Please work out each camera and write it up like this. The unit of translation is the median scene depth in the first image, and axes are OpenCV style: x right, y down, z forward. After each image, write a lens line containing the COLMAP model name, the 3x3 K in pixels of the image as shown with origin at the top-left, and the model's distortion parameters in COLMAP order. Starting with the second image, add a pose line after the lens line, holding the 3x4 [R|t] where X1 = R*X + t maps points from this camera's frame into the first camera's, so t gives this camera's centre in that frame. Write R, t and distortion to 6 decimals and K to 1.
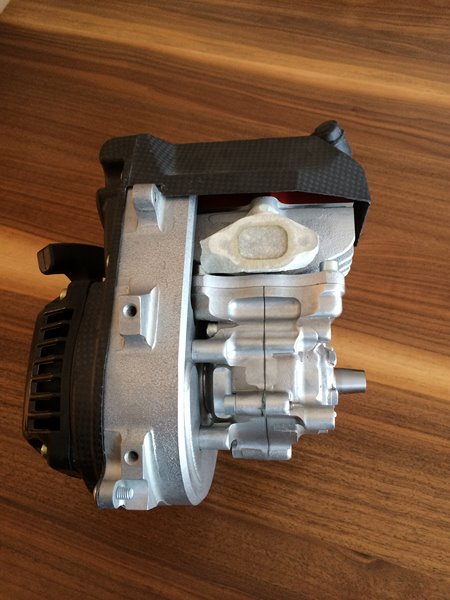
lens RADIAL K [[508.4, 0, 224.5], [0, 508.4, 296.6], [0, 0, 1]] dist [0.068272, -0.098009]
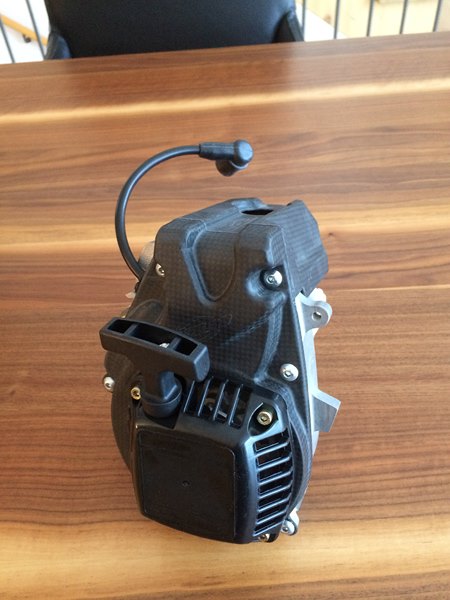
lens RADIAL K [[508.4, 0, 222.5], [0, 508.4, 299.7], [0, 0, 1]] dist [0.068272, -0.098009]
pose [[0.942090, -0.271463, 0.196911, 0.106873], [0.301675, 0.942470, -0.144021, -0.197836], [-0.146487, 0.195084, 0.969786, 0.048336]]
